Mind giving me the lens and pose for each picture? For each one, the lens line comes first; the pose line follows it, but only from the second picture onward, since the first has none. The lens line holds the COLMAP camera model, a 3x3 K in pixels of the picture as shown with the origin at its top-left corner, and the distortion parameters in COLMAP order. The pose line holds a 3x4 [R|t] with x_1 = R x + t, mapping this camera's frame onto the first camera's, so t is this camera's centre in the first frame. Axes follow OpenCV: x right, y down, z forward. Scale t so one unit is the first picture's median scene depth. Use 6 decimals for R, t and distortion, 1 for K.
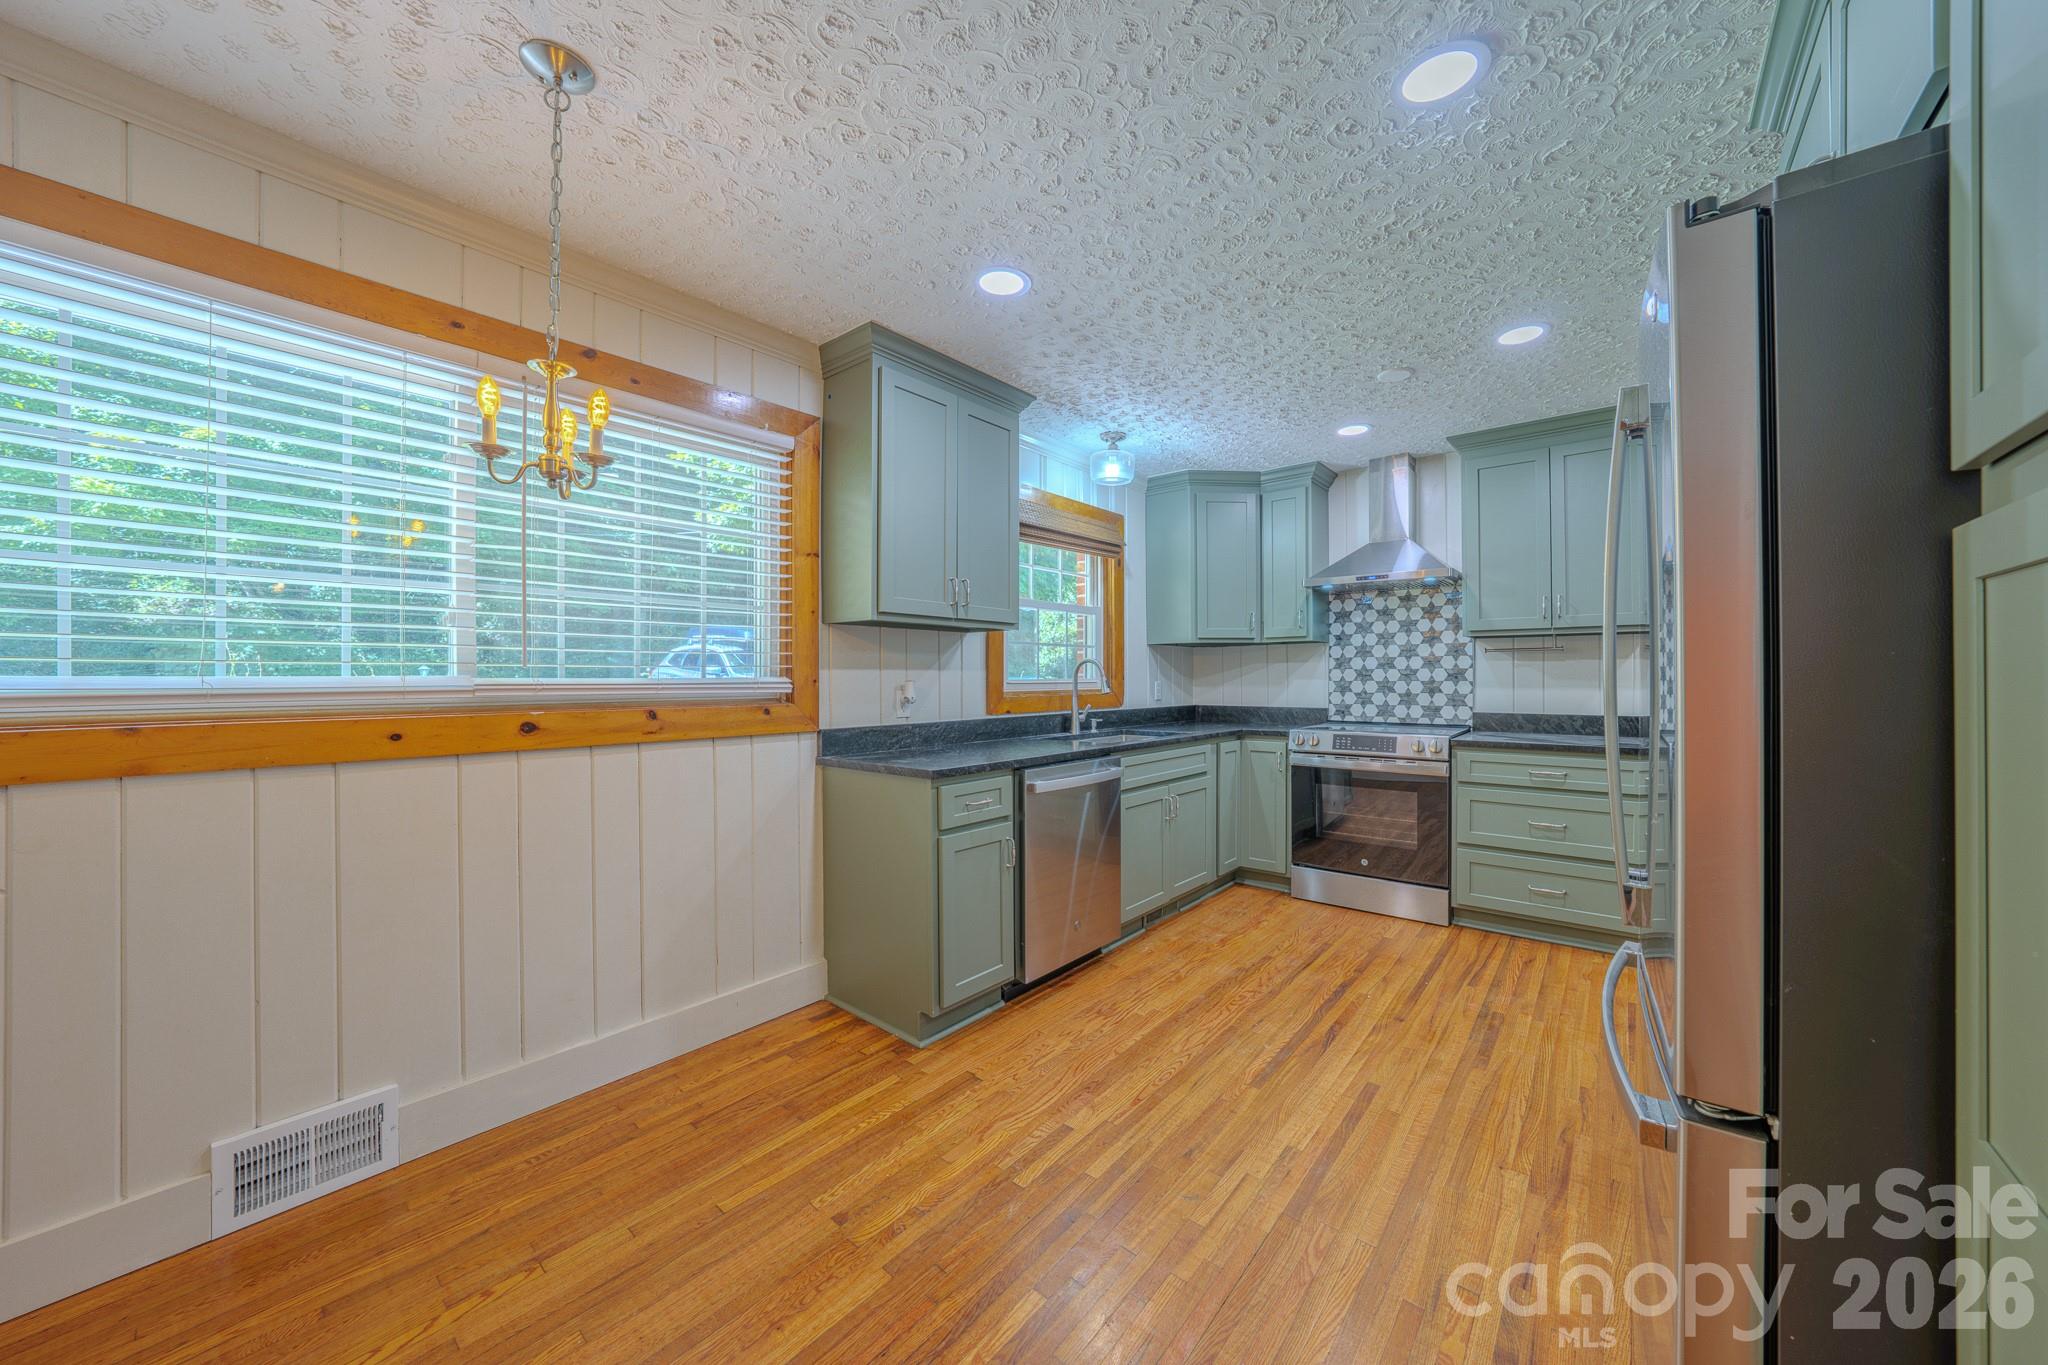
lens RADIAL K [[701.7, 0, 1037.1], [0, 701.7, 676.3], [0, 0, 1]] dist [-0.028292, 0.006505]
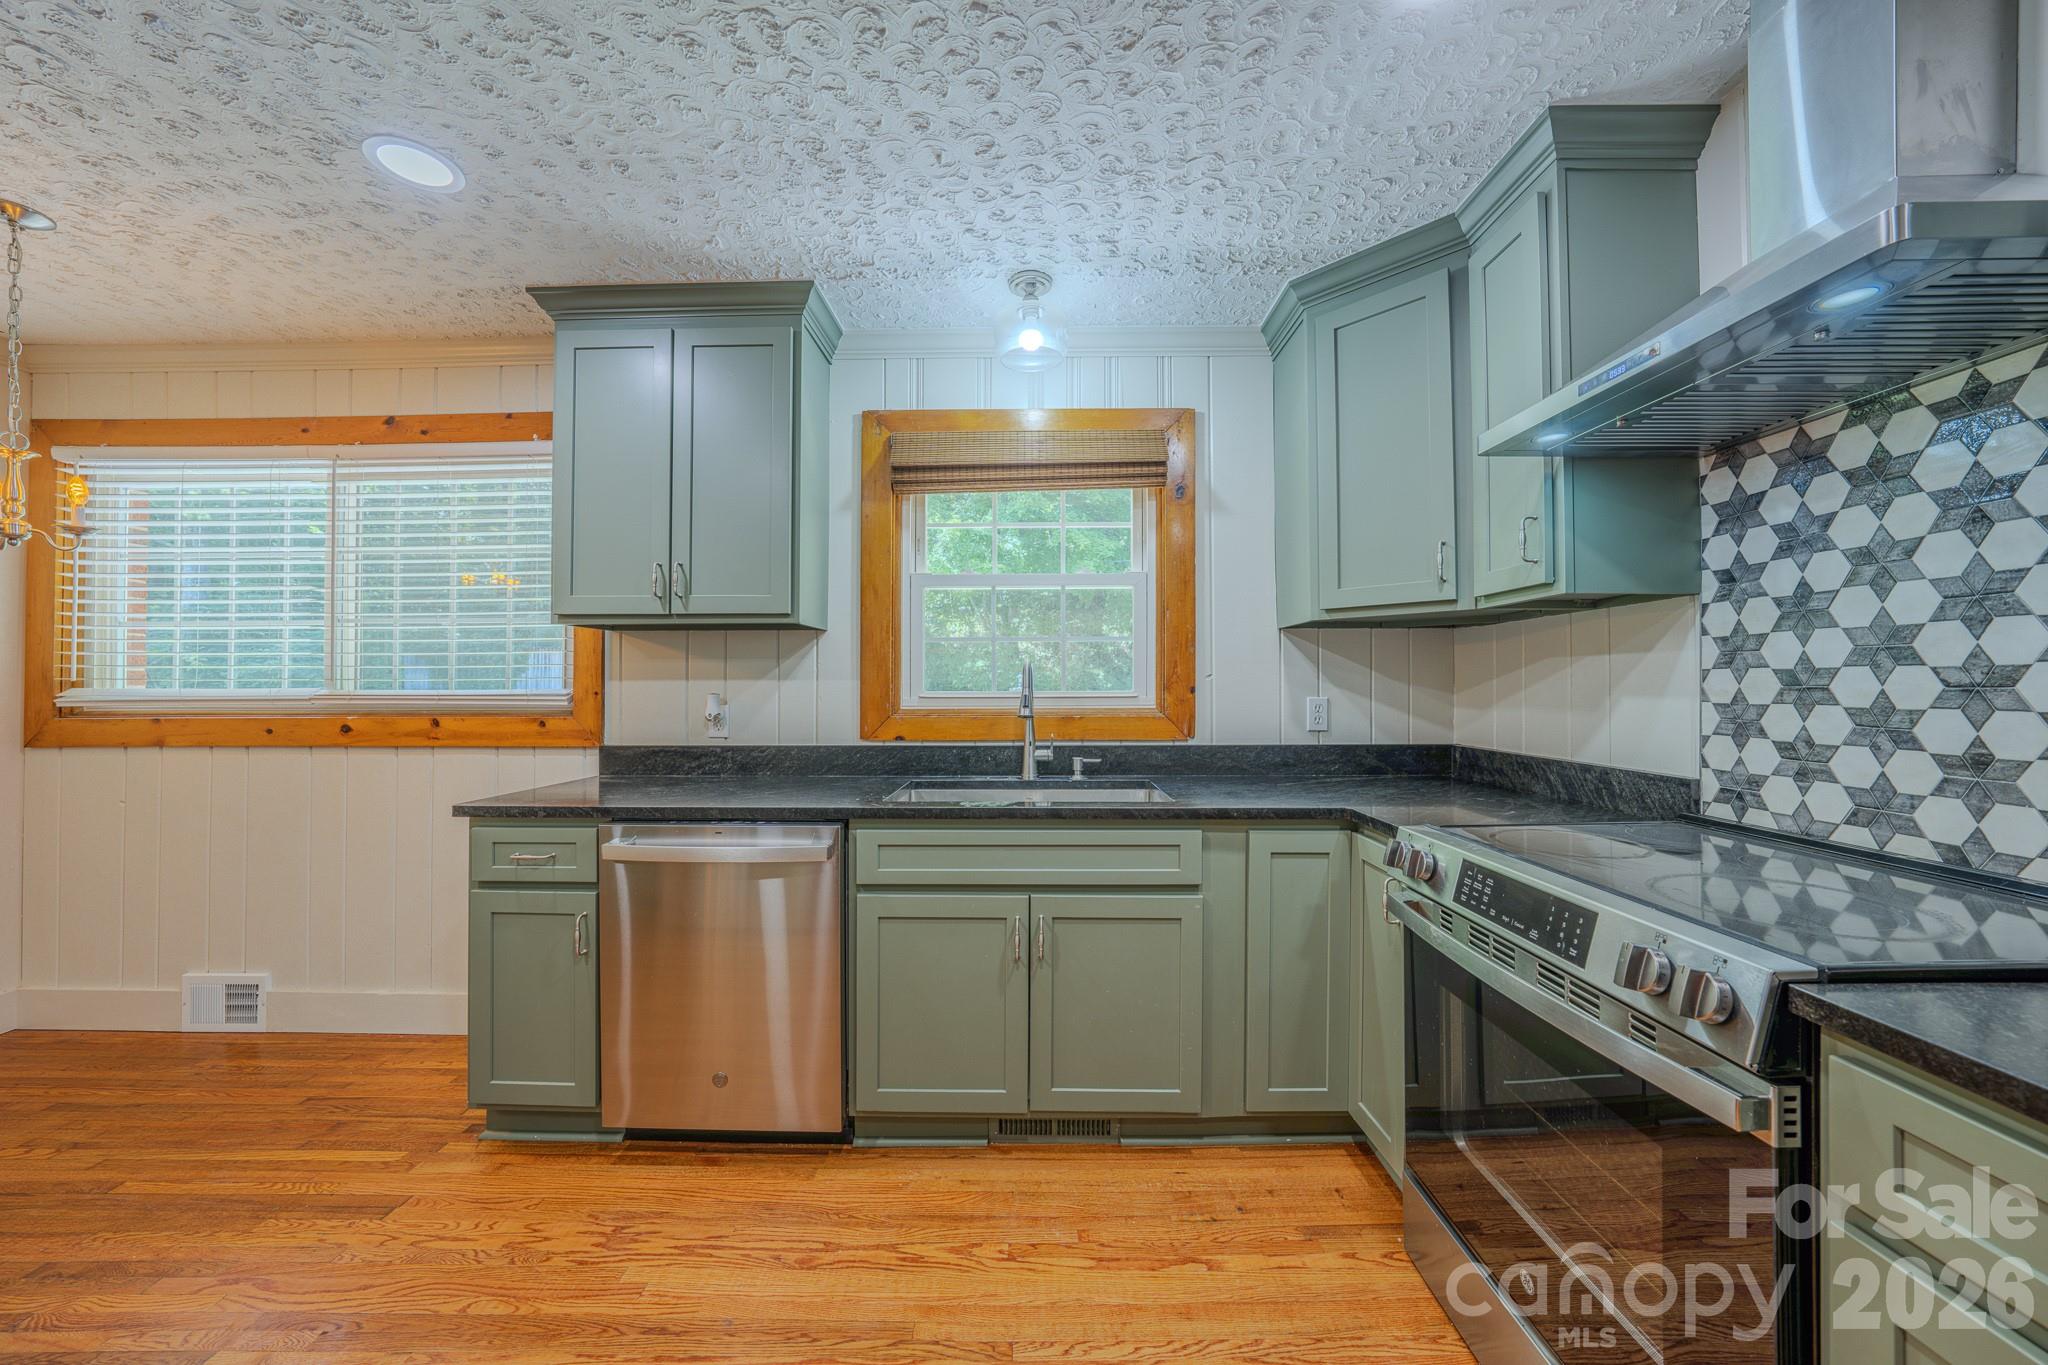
lens RADIAL K [[701.7, 0, 1037.1], [0, 701.7, 676.3], [0, 0, 1]] dist [-0.028292, 0.006505]
pose [[0.639795, -0.007113, -0.768513, 0.666827], [0.002022, 0.999969, -0.007572, -0.006706], [0.768543, 0.003291, 0.639790, 0.740198]]
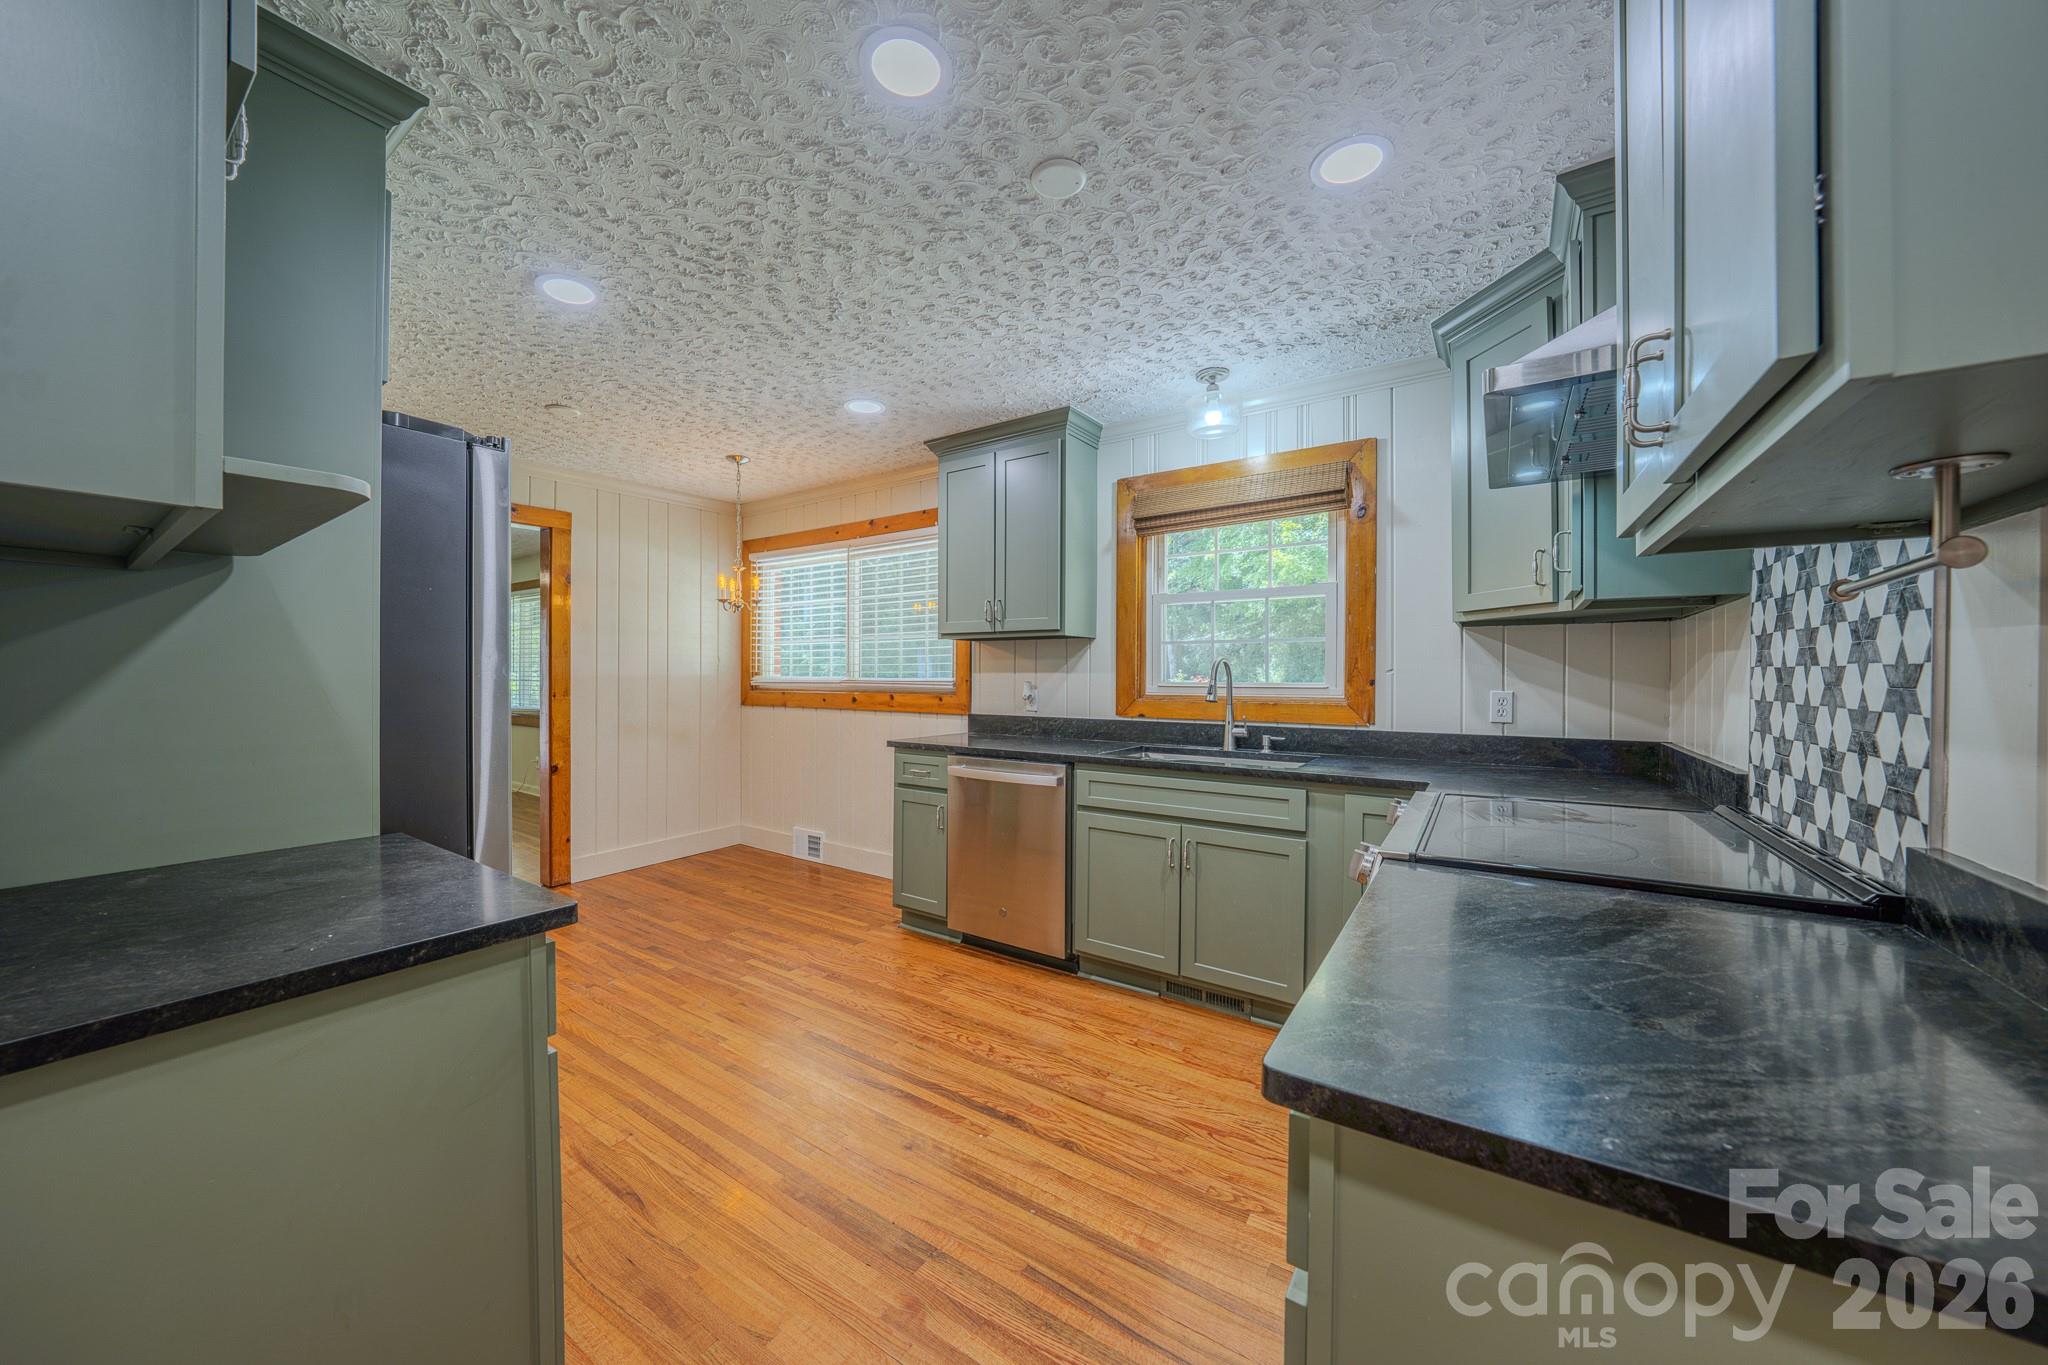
lens RADIAL K [[709.6, 0, 1045.2], [0, 709.6, 675.1], [0, 0, 1]] dist [-0.017698, 0.000008]
pose [[0.122367, 0.003520, -0.992479, 1.035752], [-0.001824, 0.999993, 0.003322, -0.009391], [0.992483, 0.001403, 0.122372, 0.844659]]
